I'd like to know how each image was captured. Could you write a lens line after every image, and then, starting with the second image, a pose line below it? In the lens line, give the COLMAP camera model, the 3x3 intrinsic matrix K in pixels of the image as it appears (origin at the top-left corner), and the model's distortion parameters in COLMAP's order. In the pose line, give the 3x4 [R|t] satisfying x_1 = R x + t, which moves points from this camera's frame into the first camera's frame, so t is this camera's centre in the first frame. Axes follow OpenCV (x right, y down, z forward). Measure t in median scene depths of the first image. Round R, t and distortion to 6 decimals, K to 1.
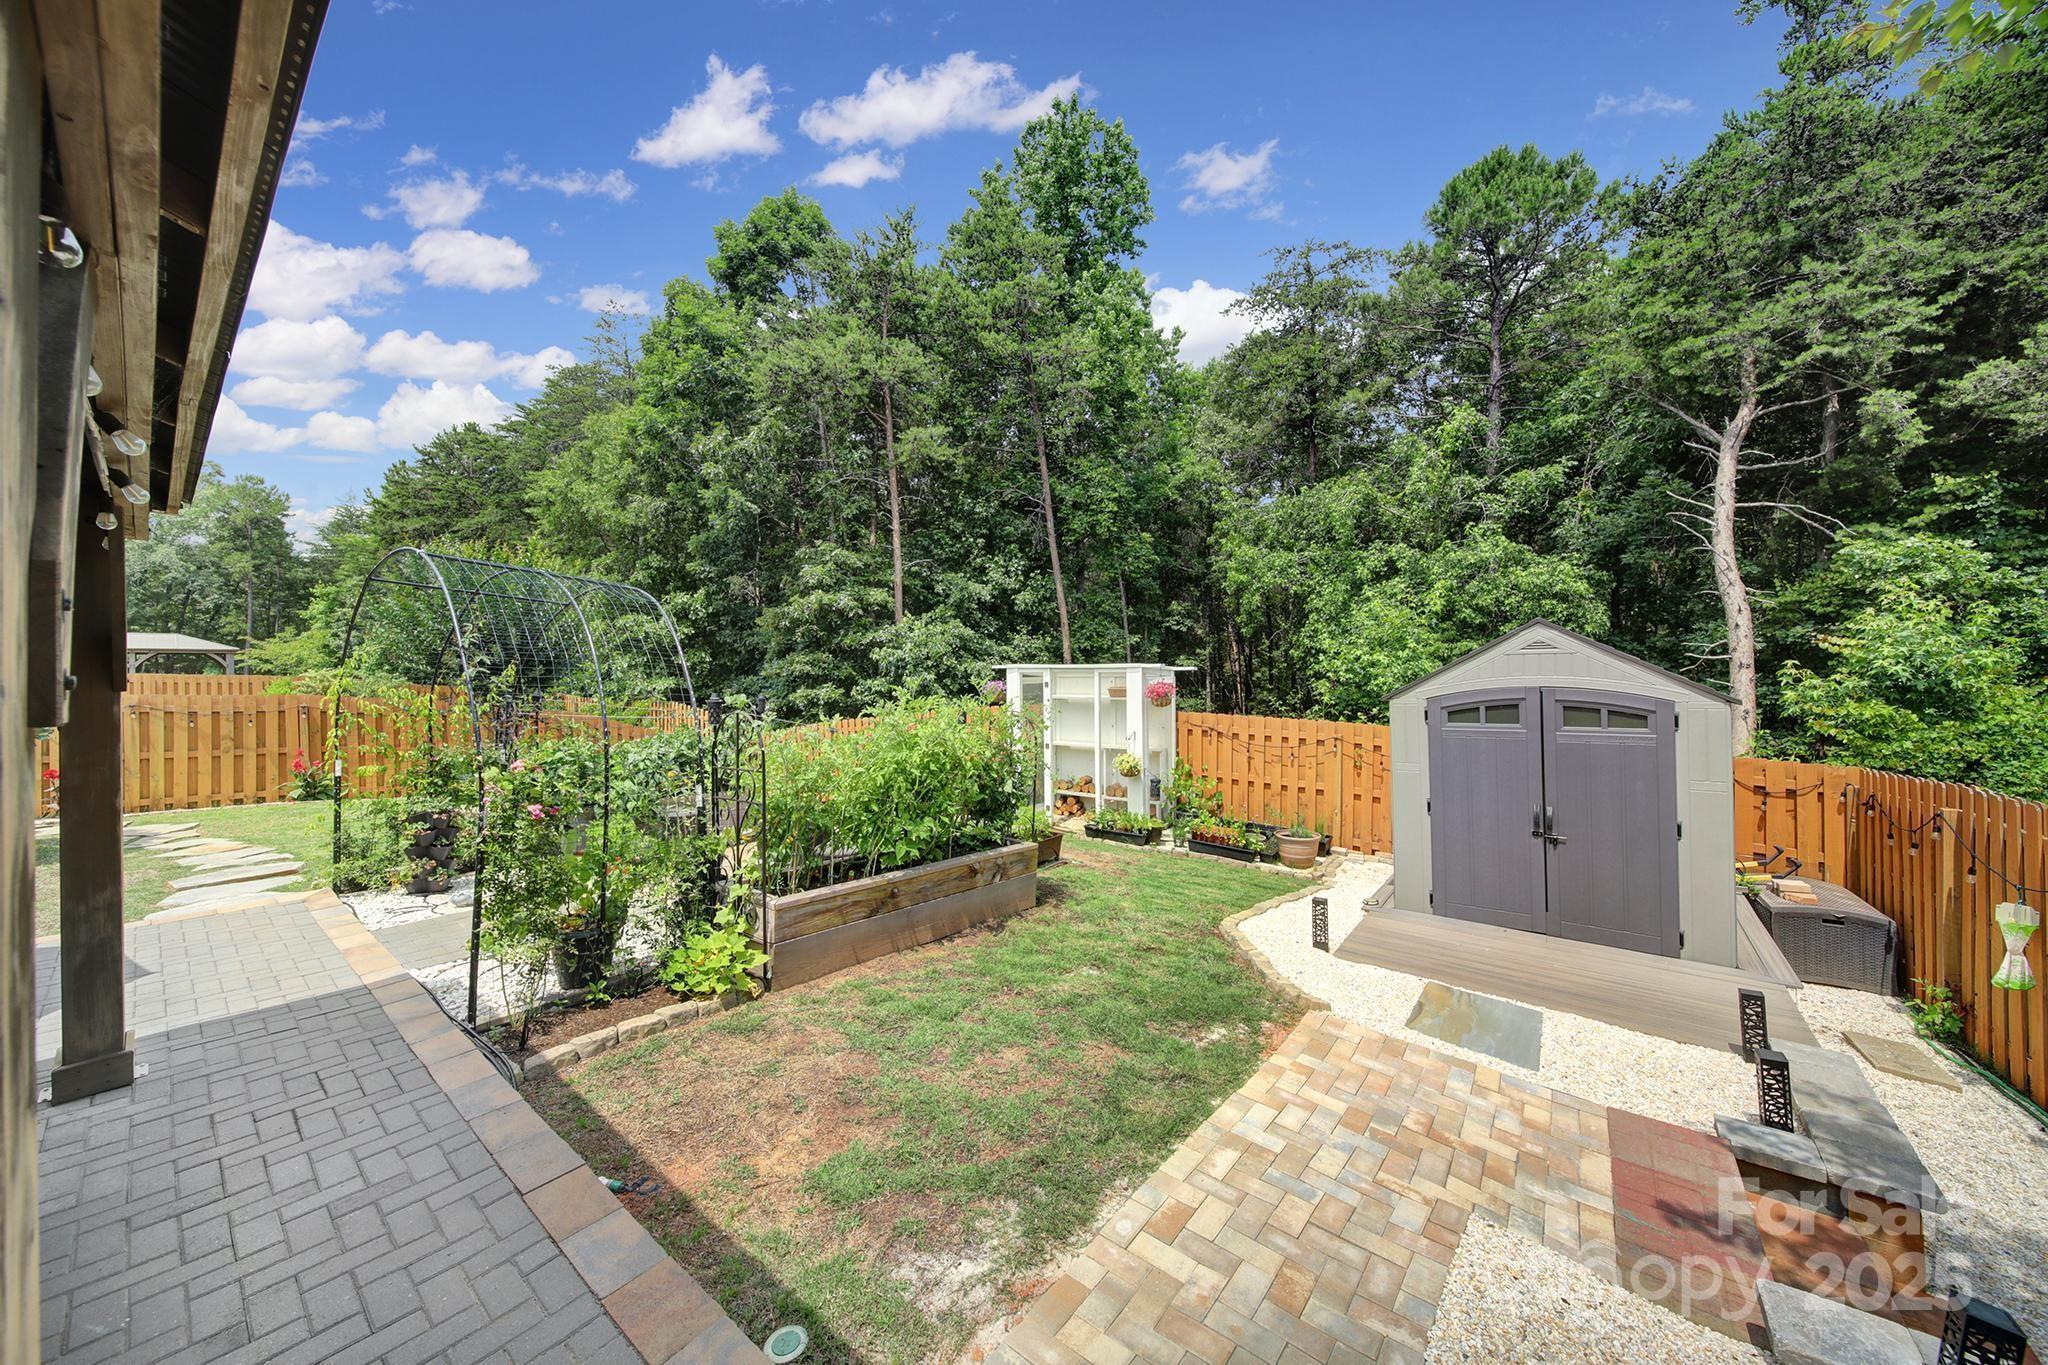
lens RADIAL K [[707.1, 0, 999.0], [0, 707.1, 715.3], [0, 0, 1]] dist [0.001800, -0.000470]
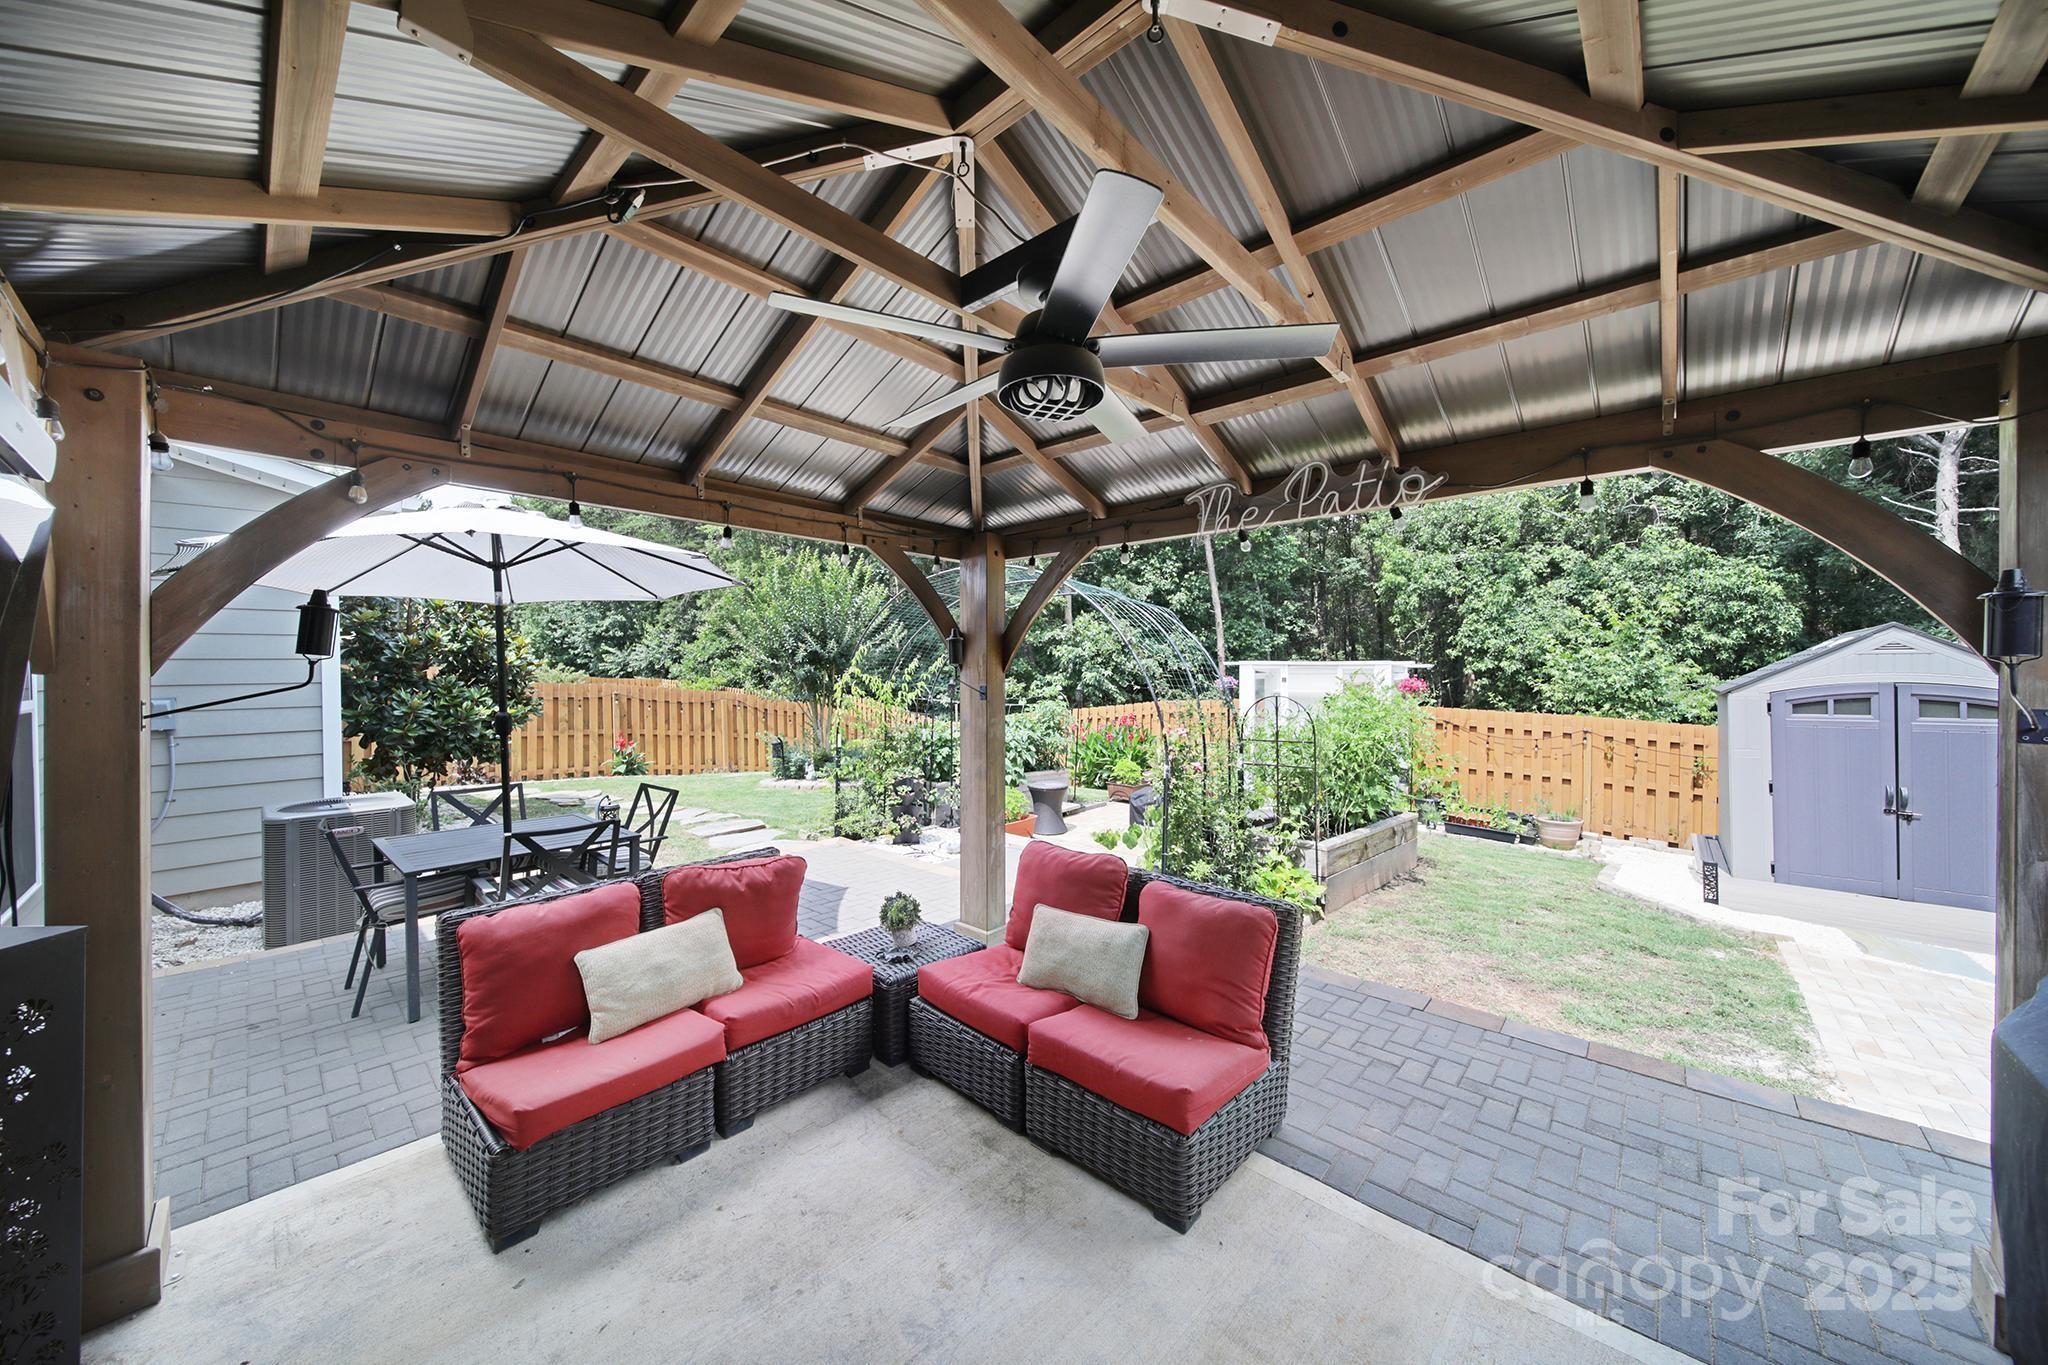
lens RADIAL K [[707.1, 0, 1009.4], [0, 707.1, 709.5], [0, 0, 1]] dist [0.001800, -0.000470]
pose [[0.998299, 0.010208, -0.057403, -0.263285], [-0.010502, 0.999933, -0.004818, 0.010633], [0.057350, 0.005412, 0.998339, -0.098555]]
